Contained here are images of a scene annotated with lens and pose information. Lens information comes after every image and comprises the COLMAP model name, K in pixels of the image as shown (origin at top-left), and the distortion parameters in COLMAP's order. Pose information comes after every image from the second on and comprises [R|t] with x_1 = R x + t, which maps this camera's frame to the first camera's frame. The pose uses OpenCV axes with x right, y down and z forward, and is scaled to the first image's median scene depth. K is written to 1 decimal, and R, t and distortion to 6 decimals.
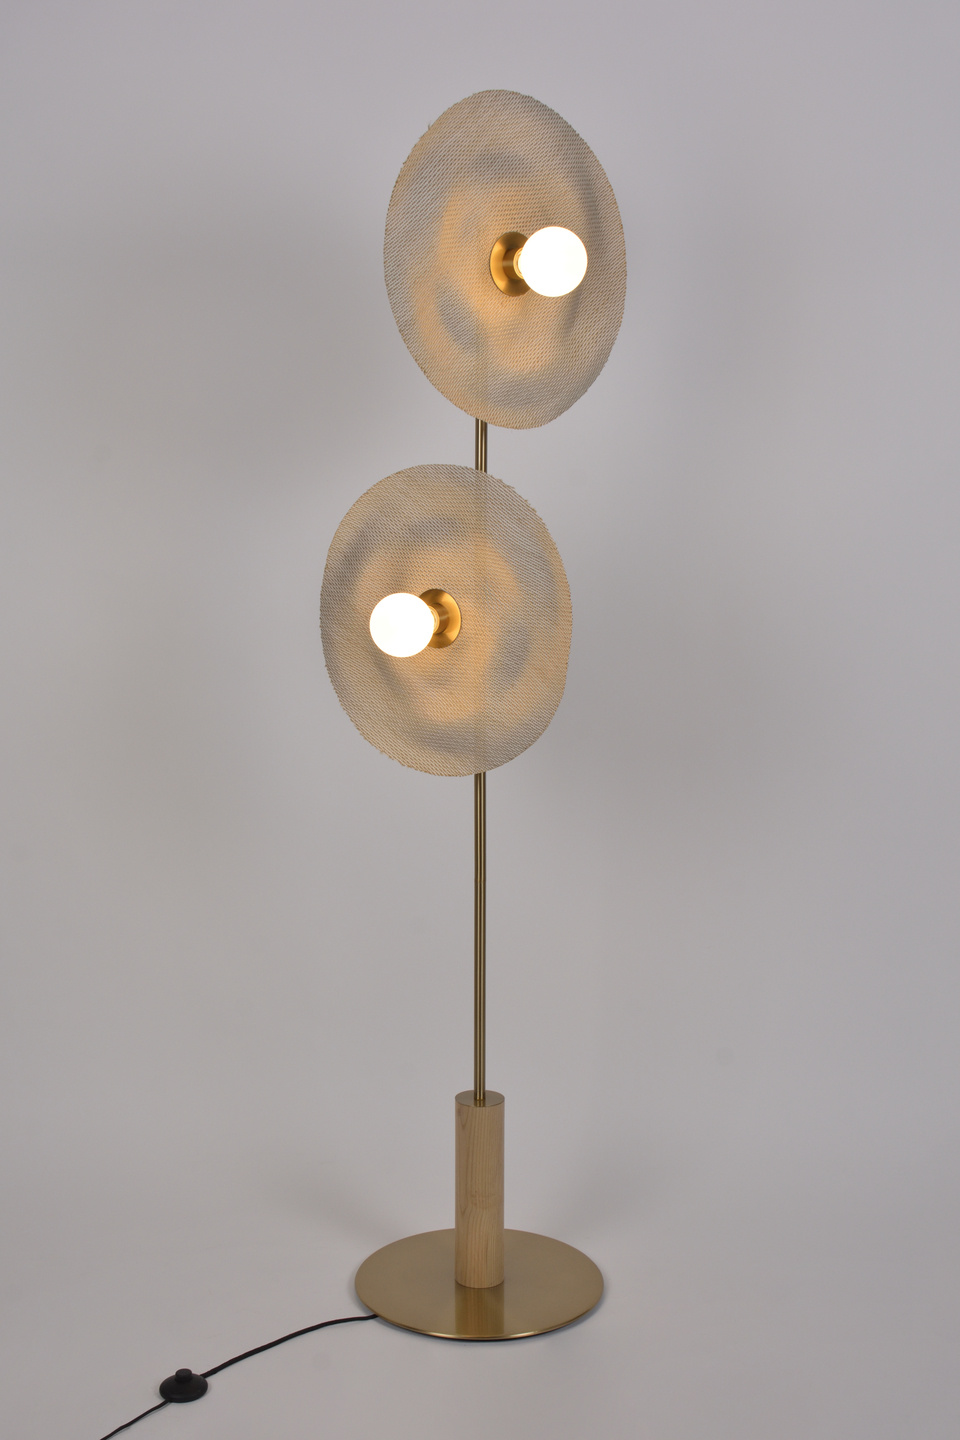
lens RADIAL K [[2069.8, 0, 480.6], [0, 2069.8, 814.5], [0, 0, 1]] dist [0.128398, 0.048272]
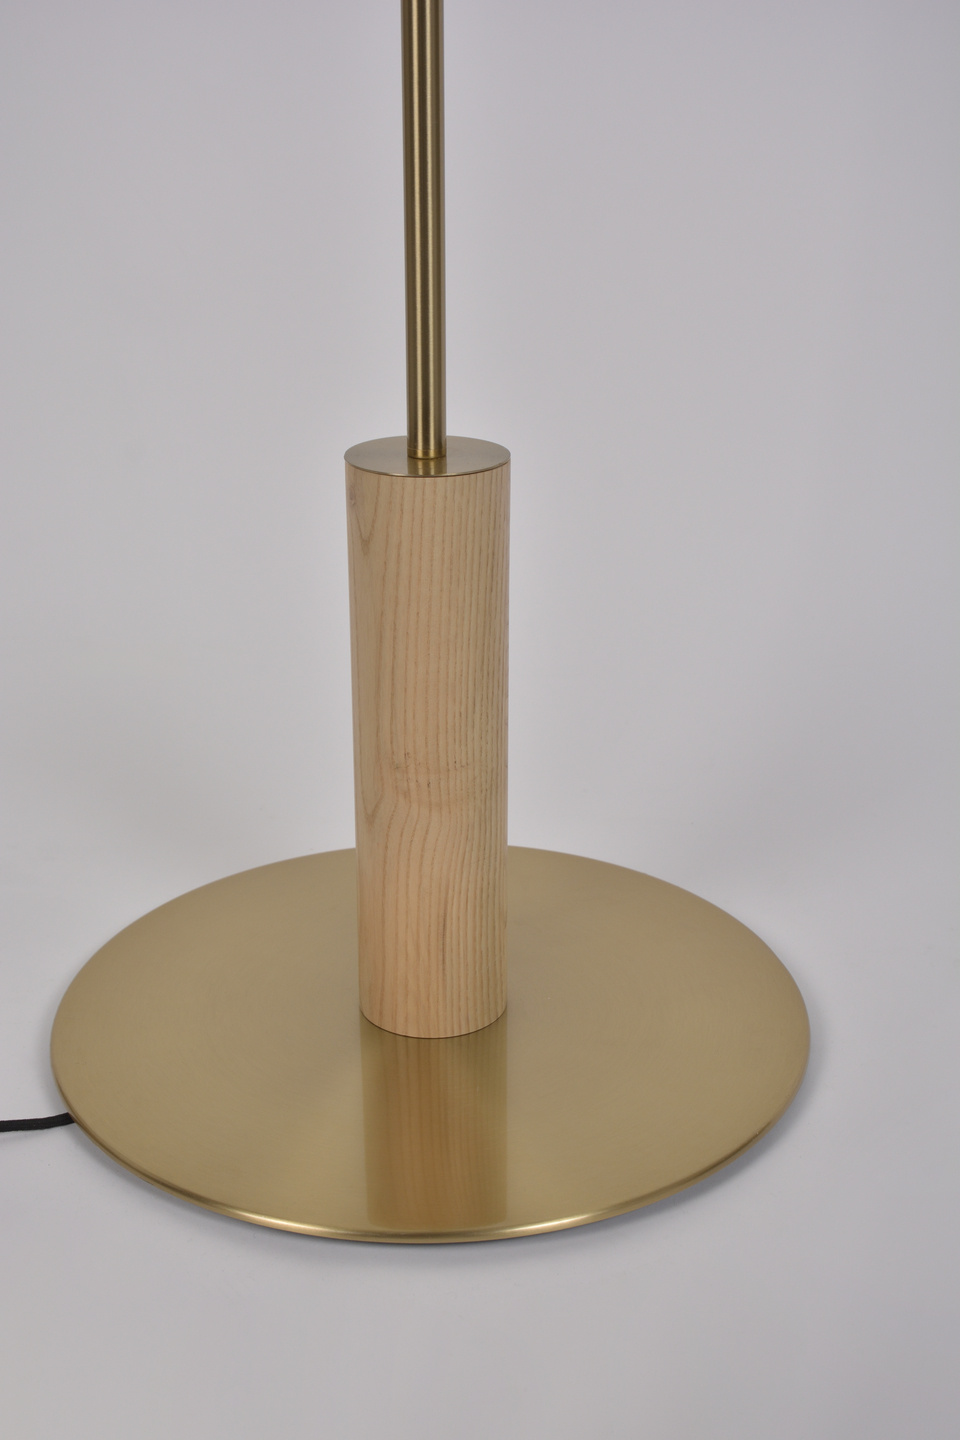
lens RADIAL K [[2123.6, 0, 478.2], [0, 2123.6, 797.8], [0, 0, 1]] dist [0.140700, -0.032182]
pose [[0.999697, -0.006198, -0.023840, 0.016134], [0.011680, 0.971386, 0.237220, 0.117952], [0.021687, -0.237426, 0.971163, 0.721296]]
